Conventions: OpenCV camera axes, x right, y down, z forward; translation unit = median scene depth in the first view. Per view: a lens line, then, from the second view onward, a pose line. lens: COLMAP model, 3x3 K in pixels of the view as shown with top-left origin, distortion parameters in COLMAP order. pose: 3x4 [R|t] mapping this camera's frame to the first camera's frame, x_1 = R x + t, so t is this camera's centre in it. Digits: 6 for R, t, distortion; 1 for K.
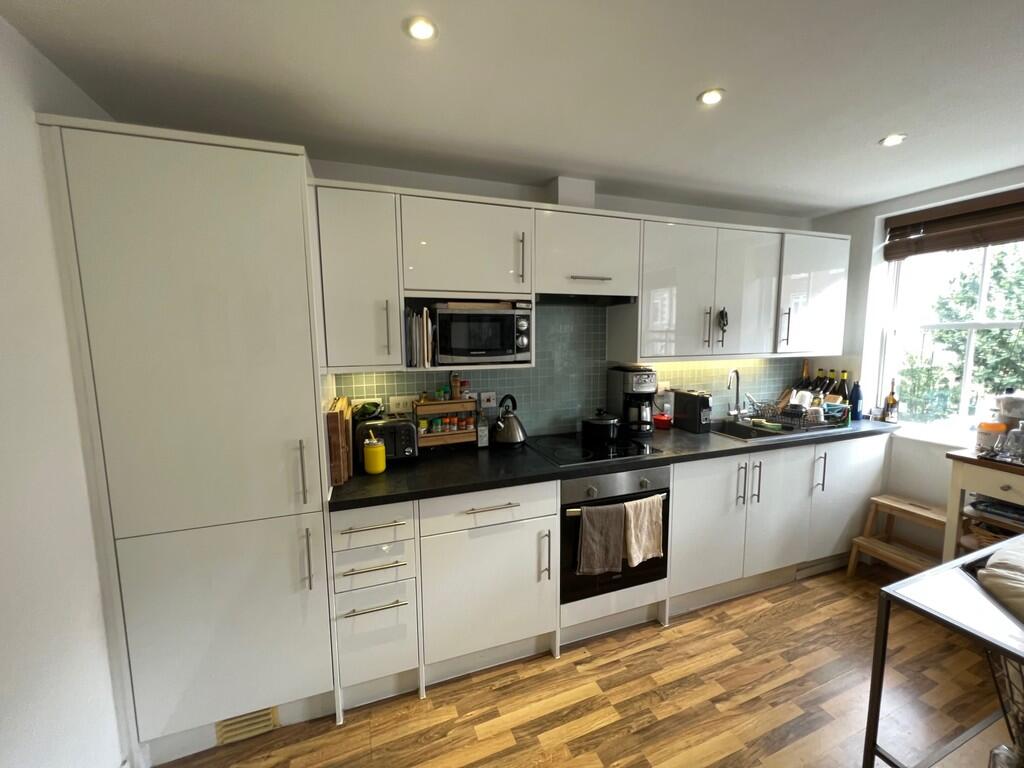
lens RADIAL K [[408.8, 0, 508.3], [0, 408.8, 382.1], [0, 0, 1]] dist [0.001086, -0.000004]
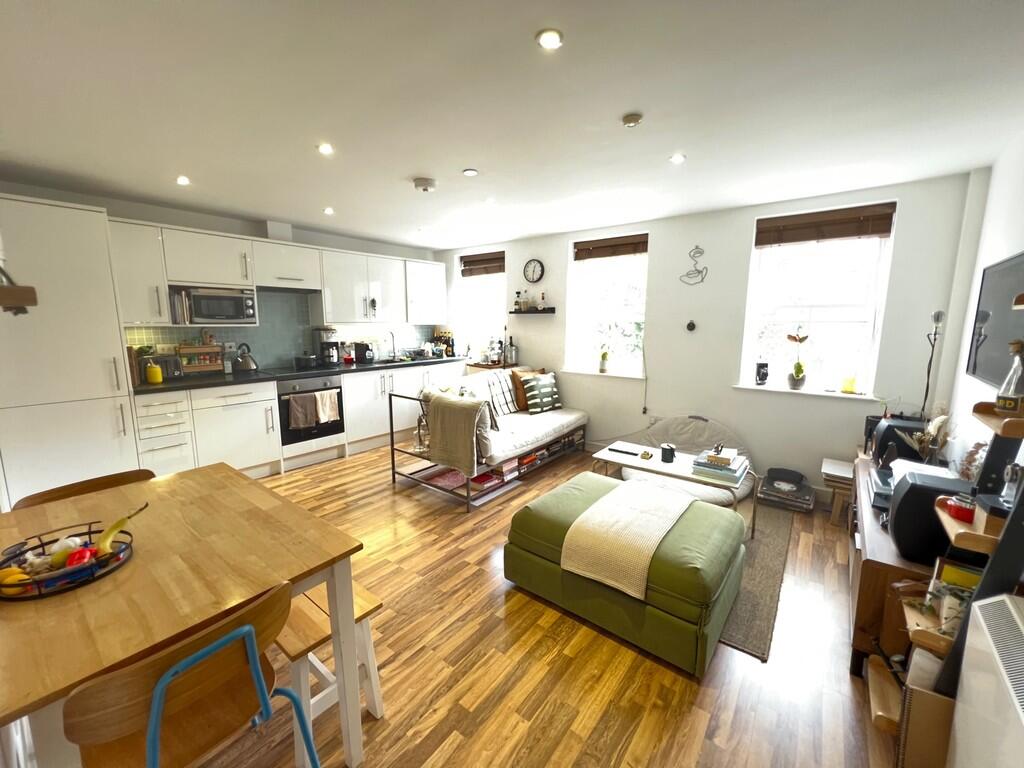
lens RADIAL K [[408.8, 0, 511.1], [0, 408.8, 381.6], [0, 0, 1]] dist [0.001086, -0.000004]
pose [[0.855842, -0.065706, 0.513046, 0.076909], [0.047468, 0.997690, 0.048590, 0.179972], [-0.515054, -0.017232, 0.856985, -1.187268]]
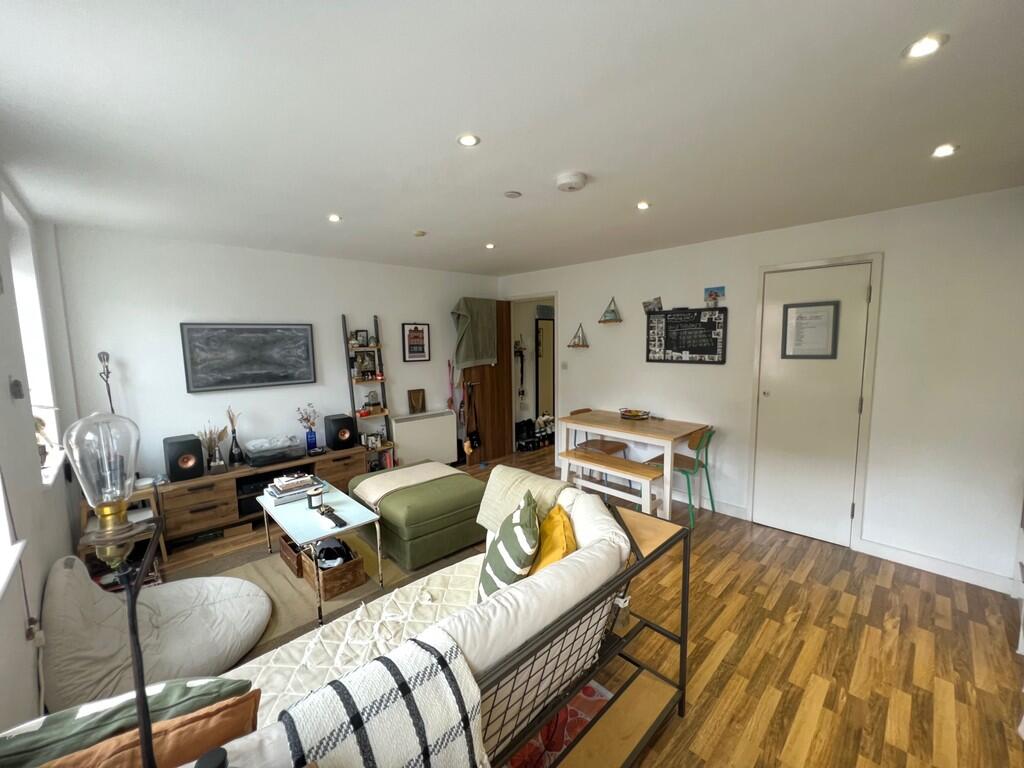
lens RADIAL K [[408.8, 0, 511.2], [0, 408.8, 384.1], [0, 0, 1]] dist [0.001086, -0.000004]
pose [[-0.924757, 0.067837, -0.374464, 1.120184], [-0.019285, 0.974367, 0.224137, -0.152796], [0.380070, 0.214494, -0.899744, 1.091062]]
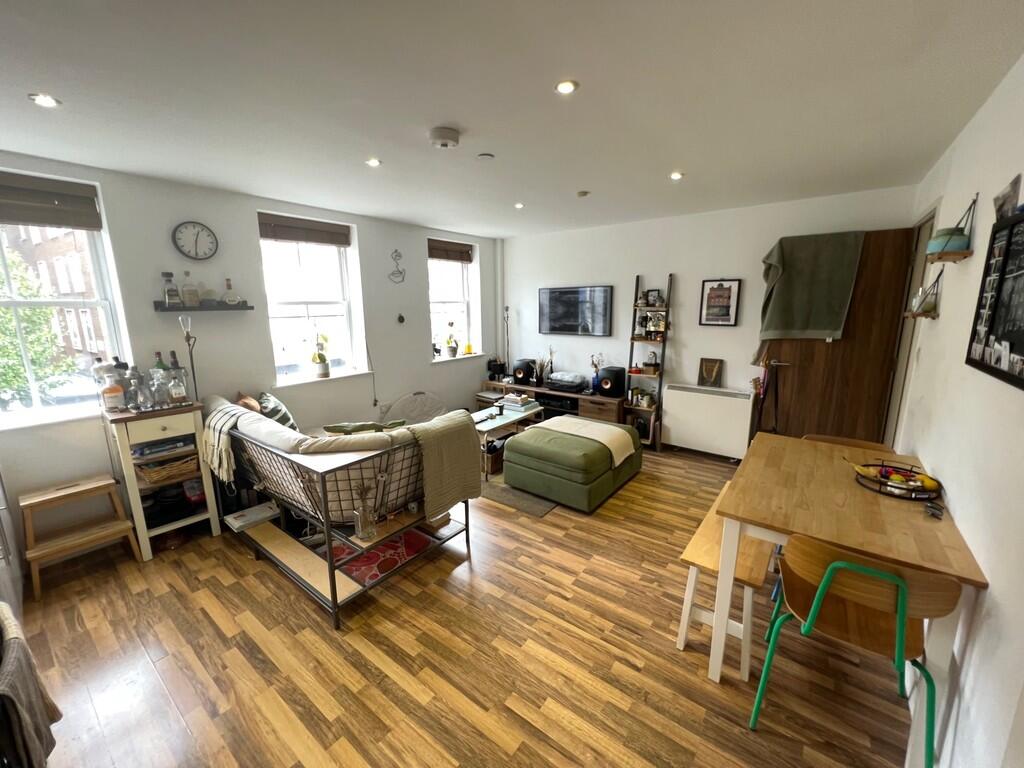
lens RADIAL K [[408.8, 0, 510.4], [0, 408.8, 382.1], [0, 0, 1]] dist [0.001086, -0.000004]
pose [[-0.522431, -0.145370, 0.840199, -0.421653], [0.114704, 0.964422, 0.238185, -0.065861], [-0.844931, 0.220809, -0.487169, 0.611897]]
